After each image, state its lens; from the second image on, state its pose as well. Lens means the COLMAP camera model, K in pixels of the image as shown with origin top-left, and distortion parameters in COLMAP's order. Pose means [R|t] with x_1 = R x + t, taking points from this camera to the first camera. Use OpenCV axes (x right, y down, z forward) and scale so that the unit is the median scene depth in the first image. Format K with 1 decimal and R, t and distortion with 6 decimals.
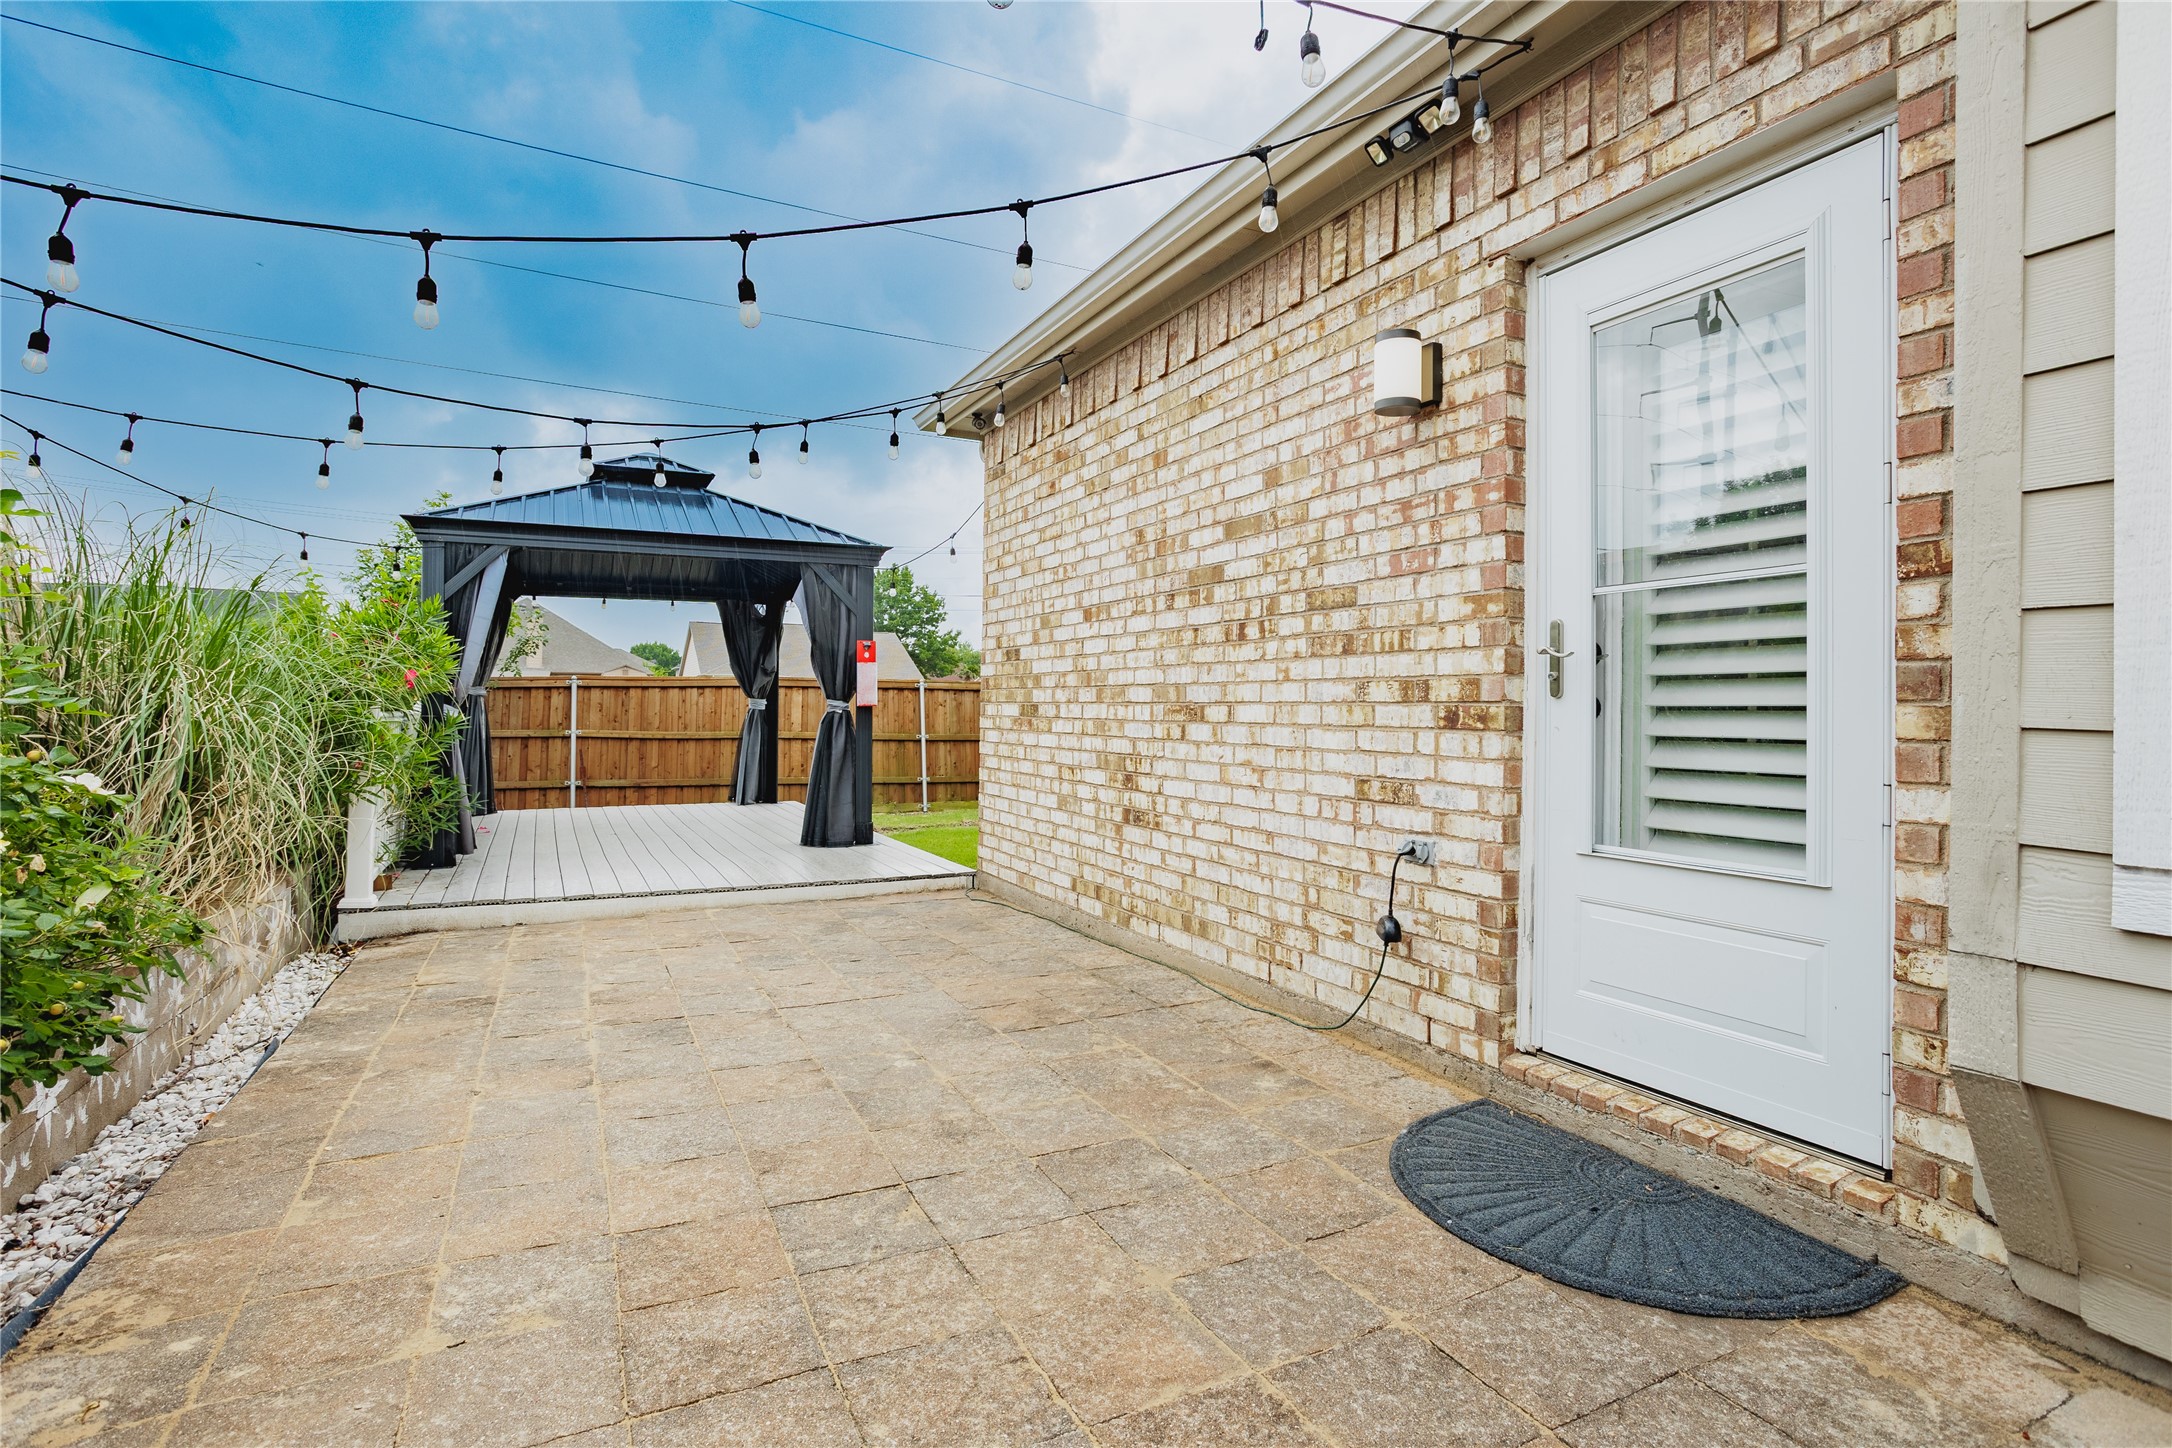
lens RADIAL K [[1083.1, 0, 1087.9], [0, 1083.1, 719.6], [0, 0, 1]] dist [-0.040108, 0.004050]
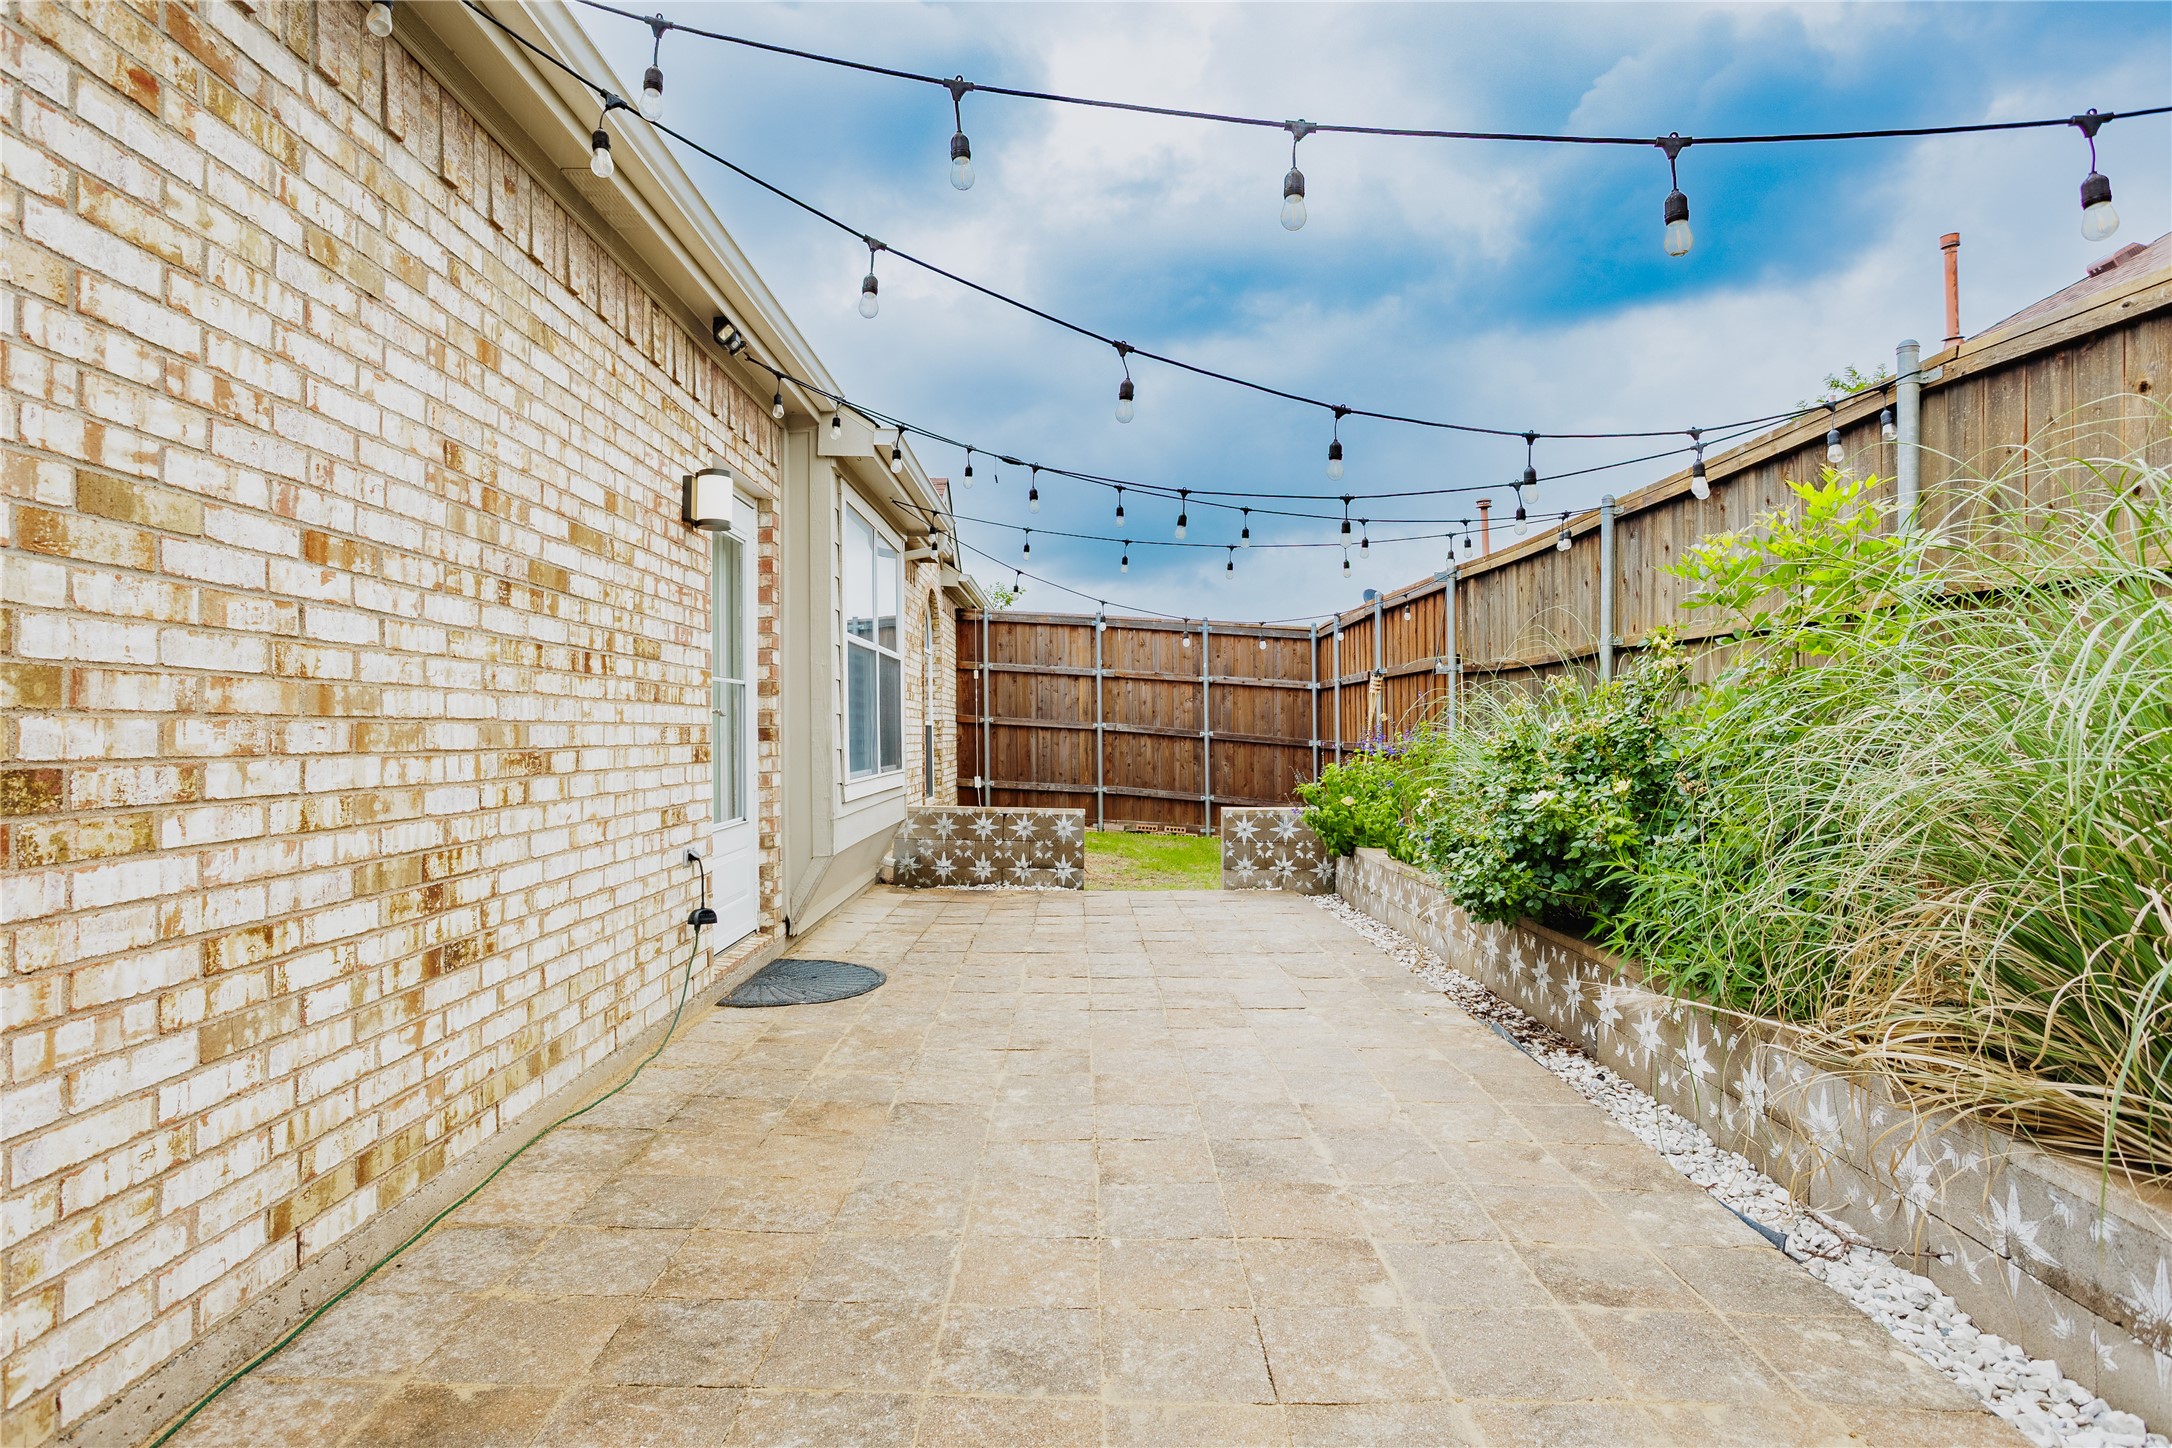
lens RADIAL K [[1157.6, 0, 1087.7], [0, 1157.6, 727.9], [0, 0, 1]] dist [-0.014968, -0.000524]
pose [[-0.897281, -0.000338, 0.441459, -0.539845], [0.004314, 0.999945, 0.009534, -0.033583], [-0.441438, 0.010459, -0.897231, 1.465153]]
